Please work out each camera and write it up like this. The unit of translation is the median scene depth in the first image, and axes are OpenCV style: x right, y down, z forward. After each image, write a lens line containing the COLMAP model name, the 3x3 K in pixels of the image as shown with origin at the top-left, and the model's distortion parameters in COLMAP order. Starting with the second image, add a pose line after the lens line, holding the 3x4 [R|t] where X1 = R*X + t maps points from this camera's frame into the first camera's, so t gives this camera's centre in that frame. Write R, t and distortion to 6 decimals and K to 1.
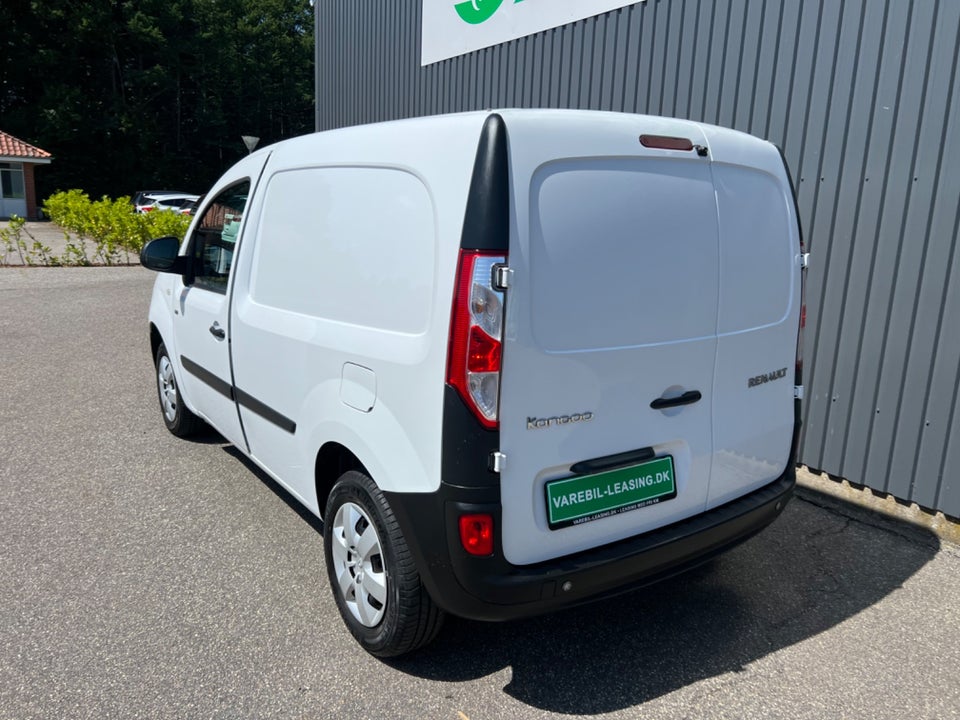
lens RADIAL K [[728.7, 0, 480.0], [0, 728.7, 360.0], [0, 0, 1]] dist [0.016059, -0.006200]
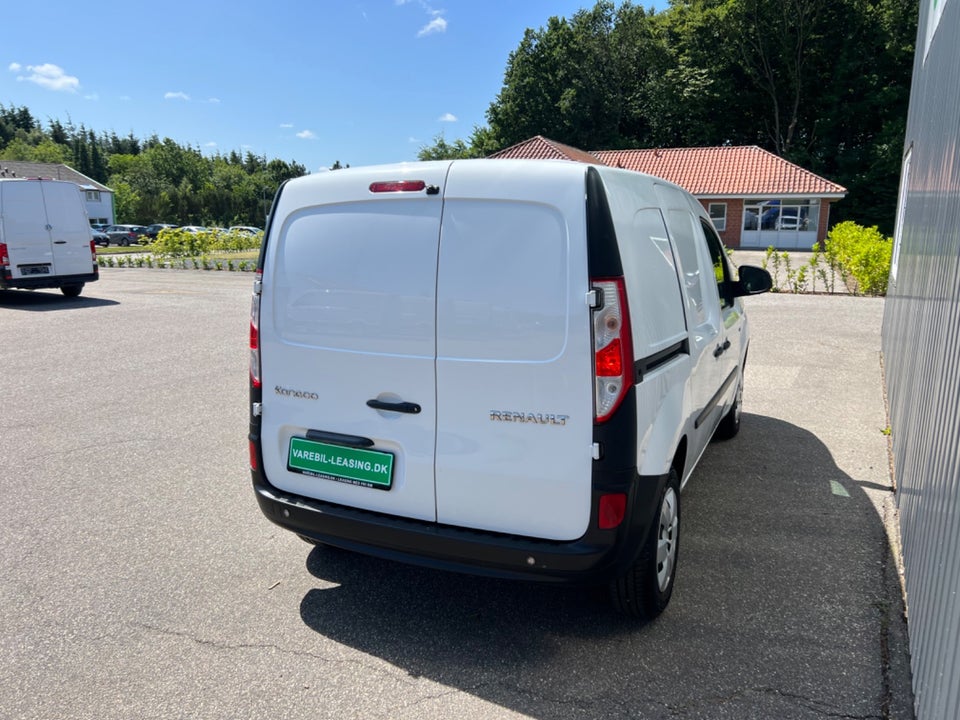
lens RADIAL K [[728.7, 0, 480.0], [0, 728.7, 360.0], [0, 0, 1]] dist [0.016059, -0.006200]
pose [[0.494440, 0.131228, -0.859249, 1.359700], [-0.165578, 0.984656, 0.055101, -0.106413], [0.853296, 0.115028, 0.508581, 0.538400]]
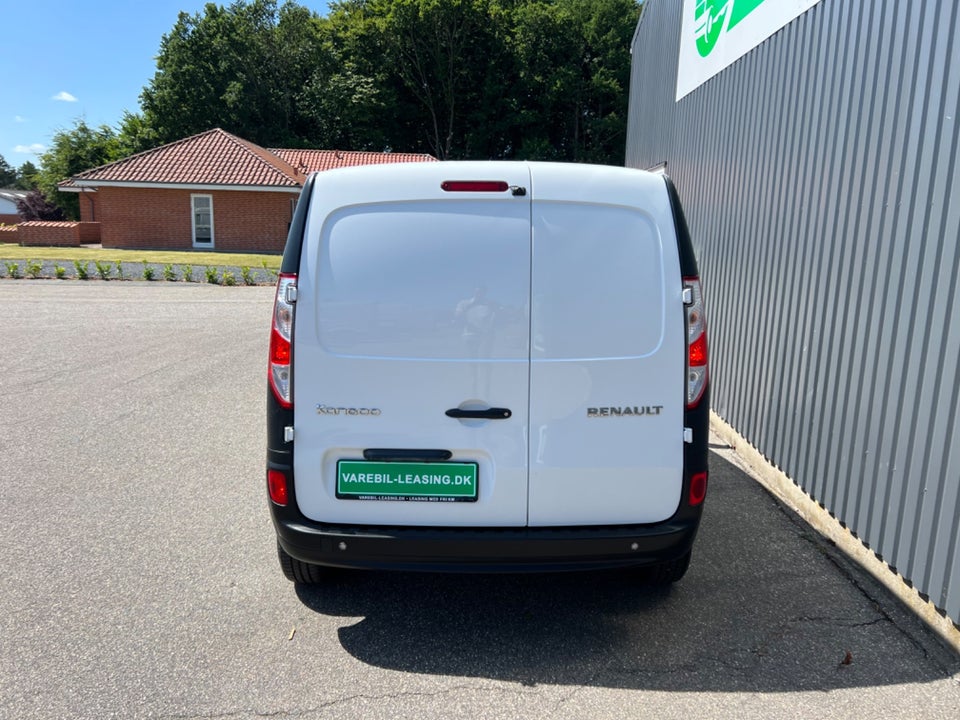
lens RADIAL K [[707.2, 0, 480.0], [0, 707.2, 360.0], [0, 0, 1]] dist [0.074372, -0.069622]
pose [[0.824251, 0.089681, -0.559078, 0.896607], [-0.109915, 0.993938, -0.002611, -0.024905], [0.555455, 0.063603, 0.829111, 0.100973]]
